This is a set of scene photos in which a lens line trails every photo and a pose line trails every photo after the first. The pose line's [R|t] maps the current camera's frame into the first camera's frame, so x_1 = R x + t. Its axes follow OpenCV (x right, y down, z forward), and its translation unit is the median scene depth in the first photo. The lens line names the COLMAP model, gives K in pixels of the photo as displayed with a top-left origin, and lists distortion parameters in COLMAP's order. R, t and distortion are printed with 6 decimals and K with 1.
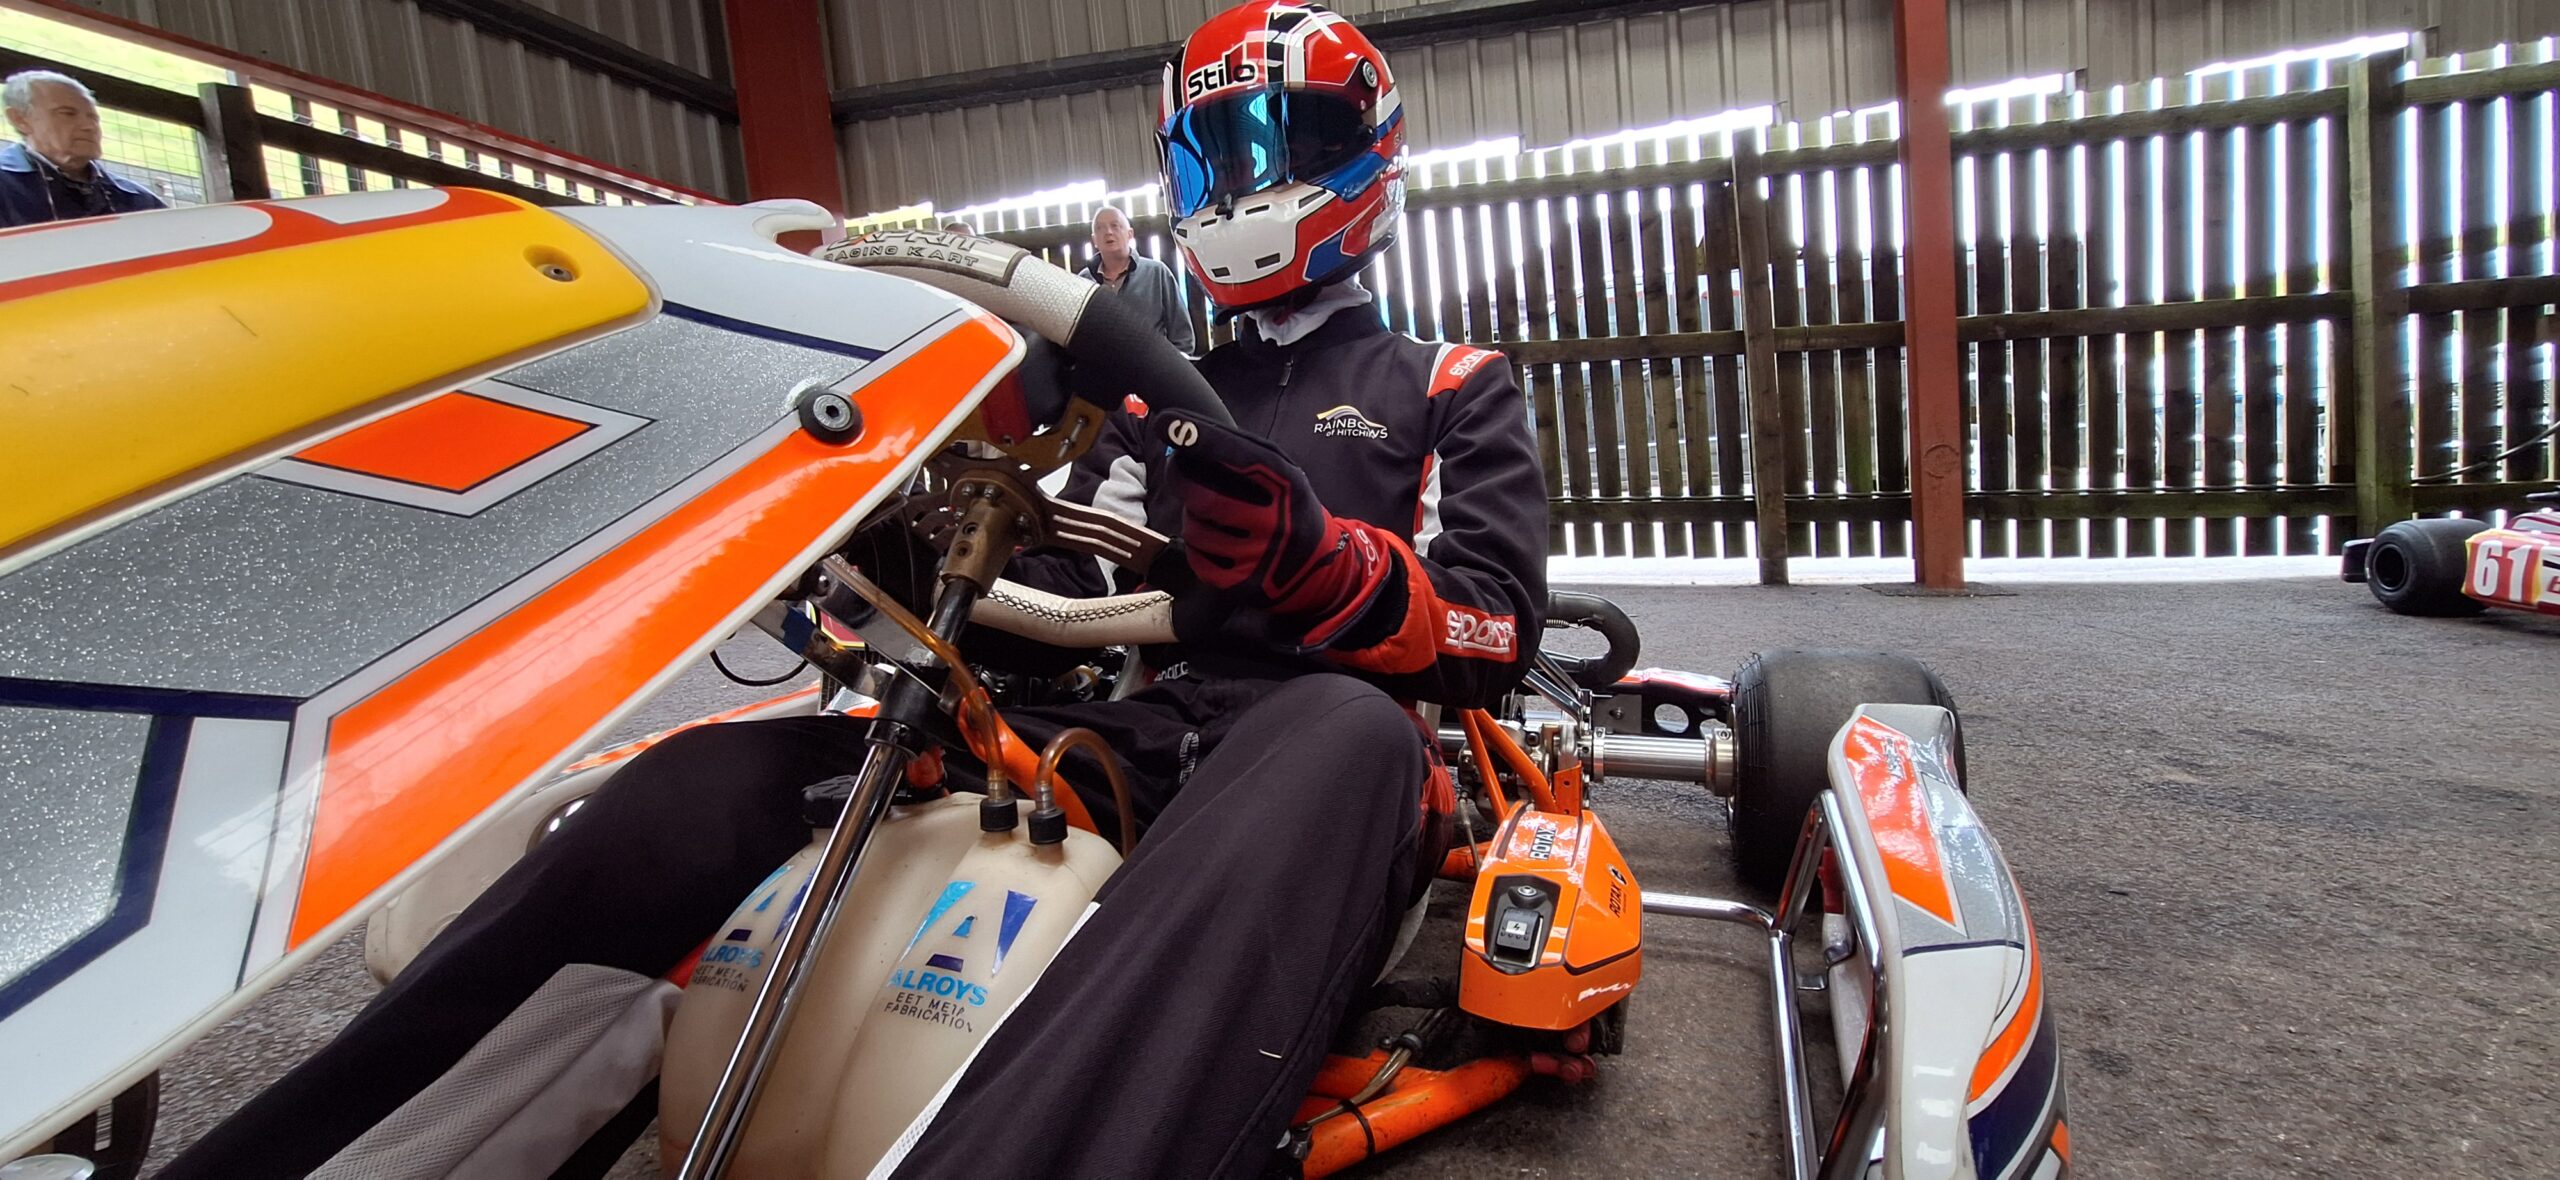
lens RADIAL K [[1006.7, 0, 1286.8], [0, 1006.7, 623.3], [0, 0, 1]] dist [-0.042620, 0.009494]
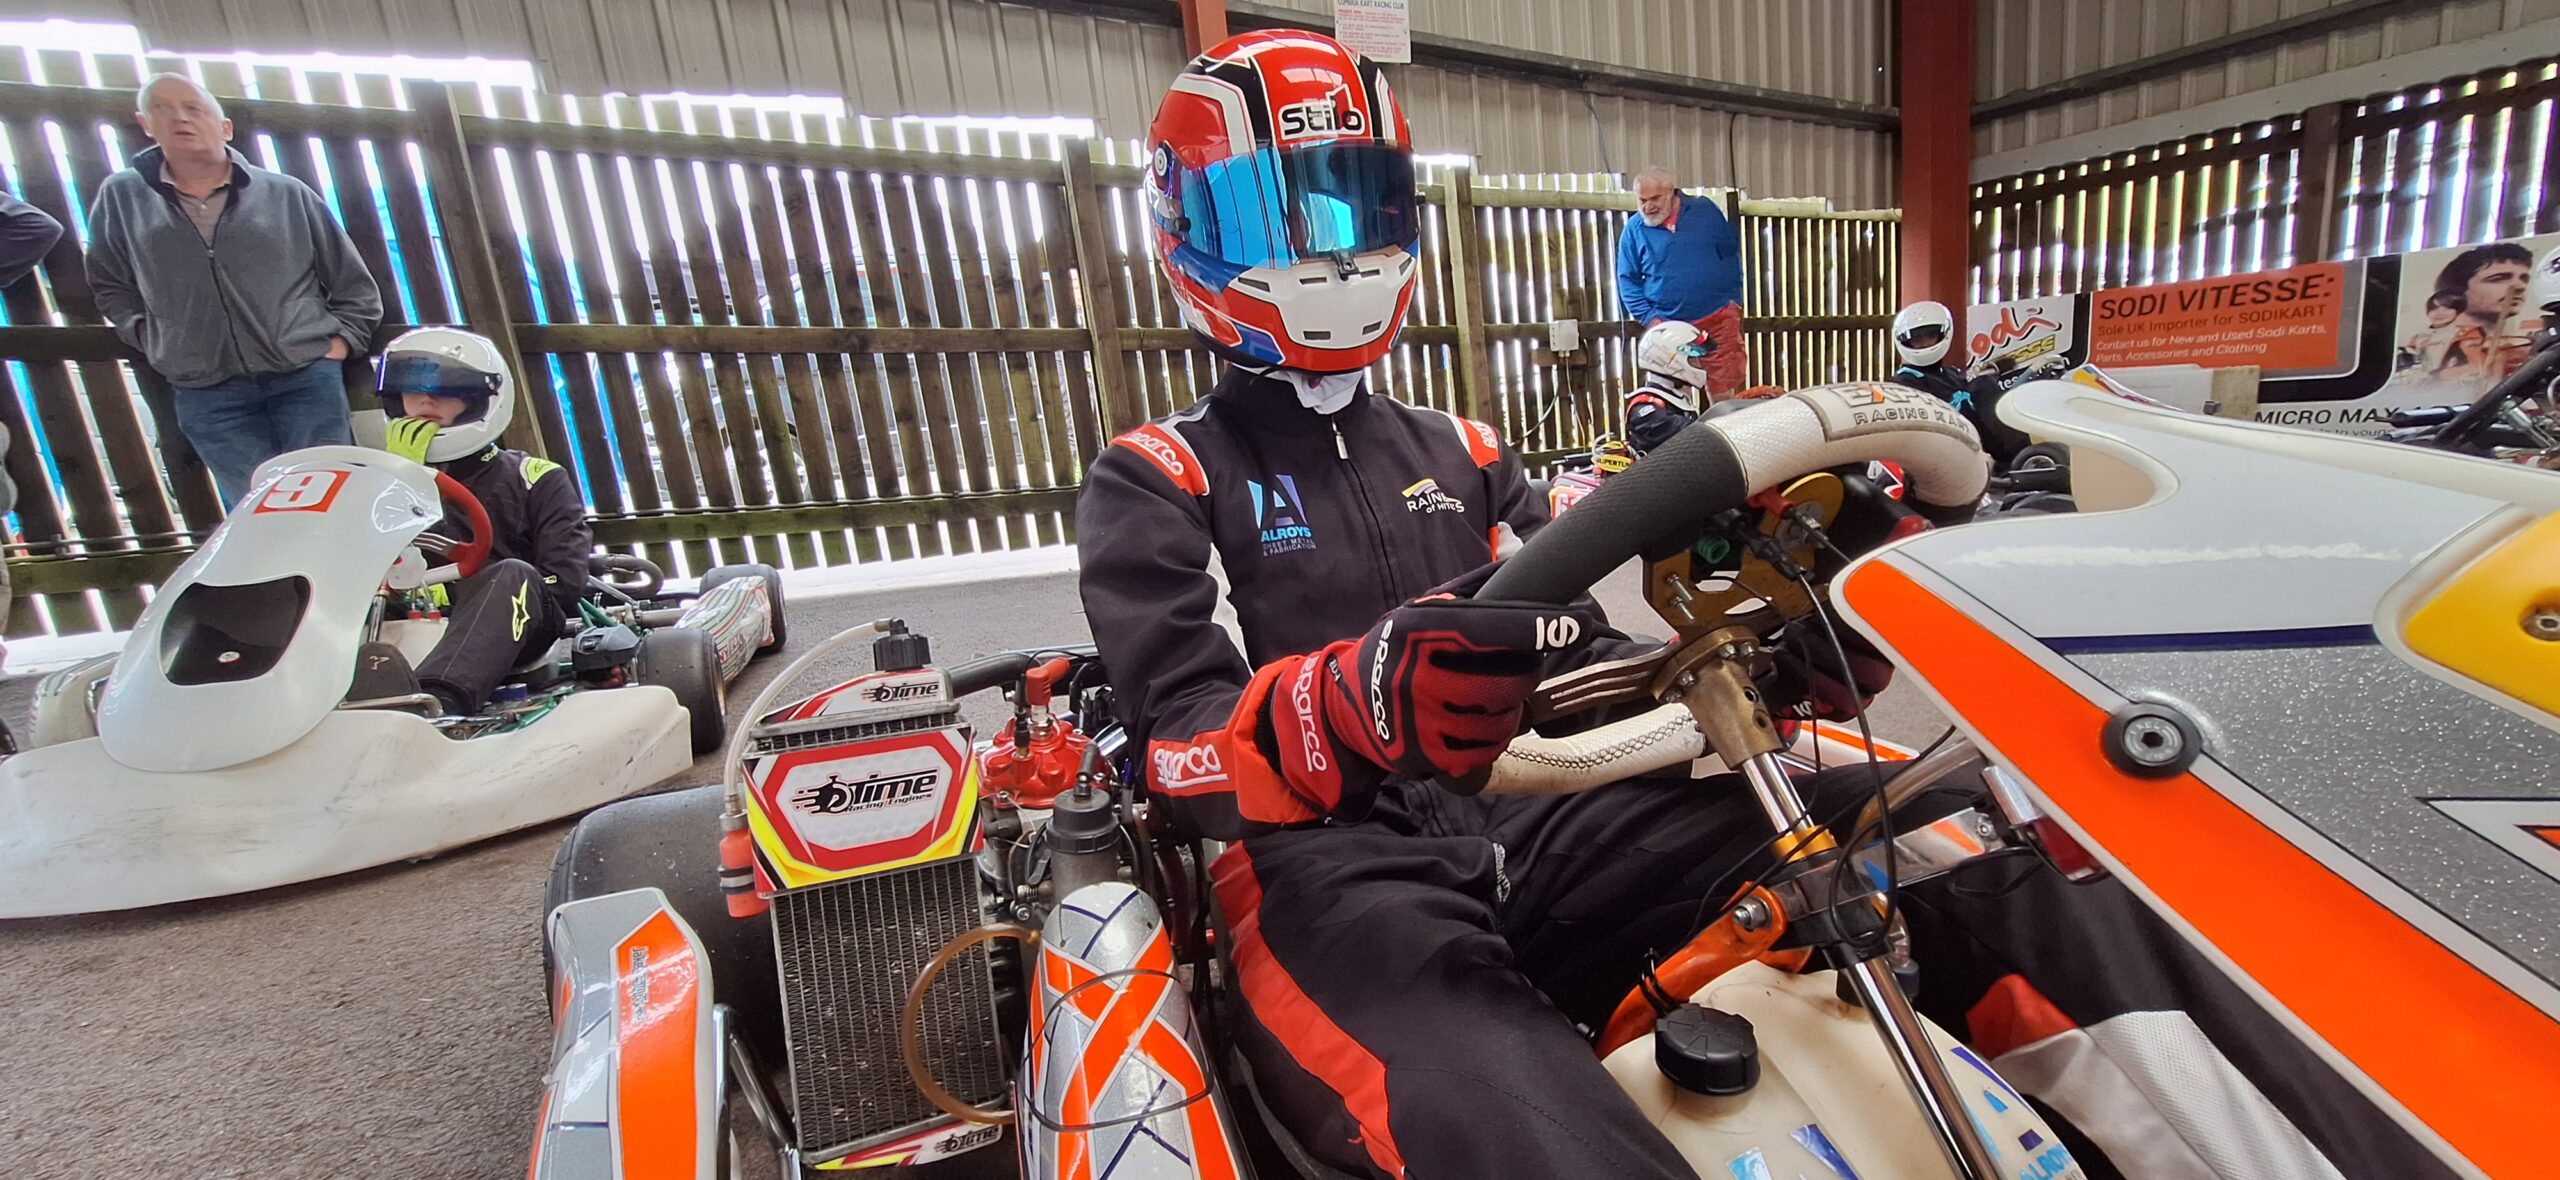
lens RADIAL K [[1006.7, 0, 1286.8], [0, 1006.7, 623.3], [0, 0, 1]] dist [-0.042620, 0.009494]
pose [[0.676505, -0.156058, 0.719713, -0.213293], [0.131292, 0.987191, 0.090646, -0.051085], [-0.724640, 0.033170, 0.688328, 0.114651]]
